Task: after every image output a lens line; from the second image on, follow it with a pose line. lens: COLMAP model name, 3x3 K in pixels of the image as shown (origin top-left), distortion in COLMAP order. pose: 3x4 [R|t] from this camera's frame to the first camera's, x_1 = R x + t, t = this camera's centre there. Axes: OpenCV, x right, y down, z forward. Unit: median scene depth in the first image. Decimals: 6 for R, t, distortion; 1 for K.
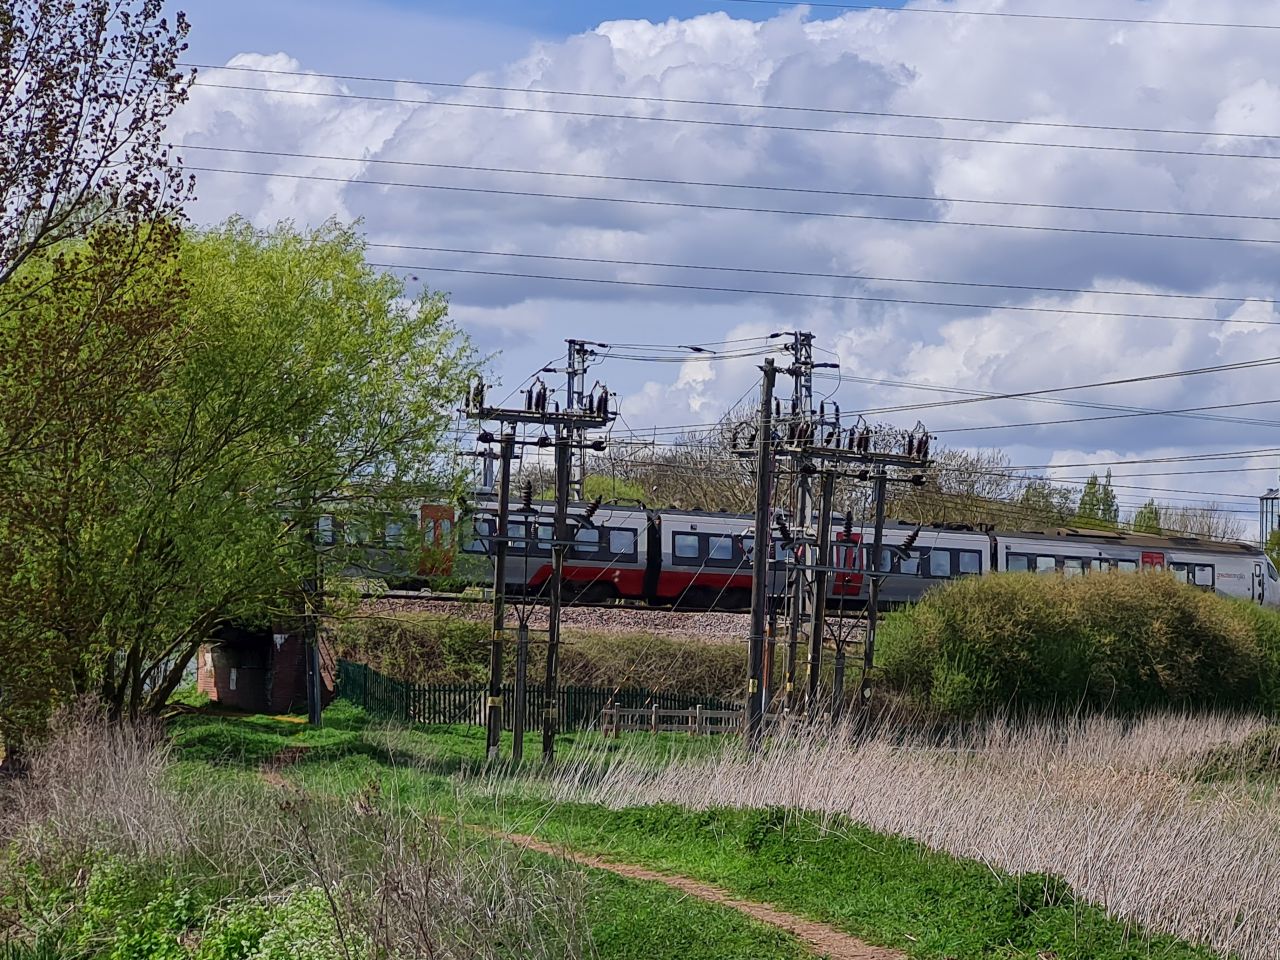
lens RADIAL K [[2852.3, 0, 640.1], [0, 2852.3, 481.6], [0, 0, 1]] dist [-0.309691, 0.000000]
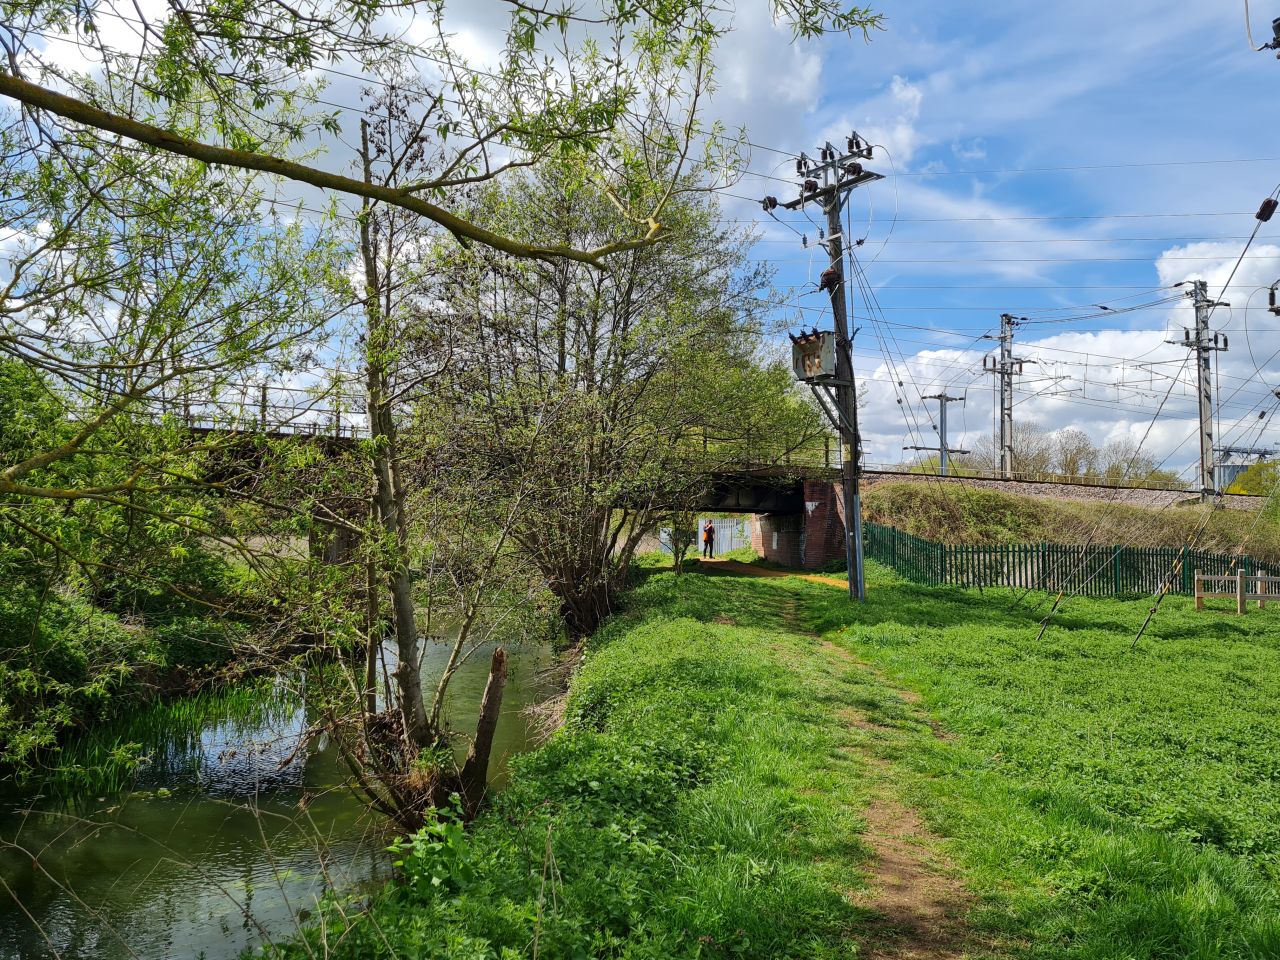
lens RADIAL K [[969.4, 0, 639.8], [0, 969.4, 479.2], [0, 0, 1]] dist [-0.004288, -0.003170]
pose [[0.954756, -0.019897, -0.296725, -0.076585], [0.021626, 0.999763, 0.002547, 0.042209], [0.296604, -0.008849, 0.954960, 0.602744]]
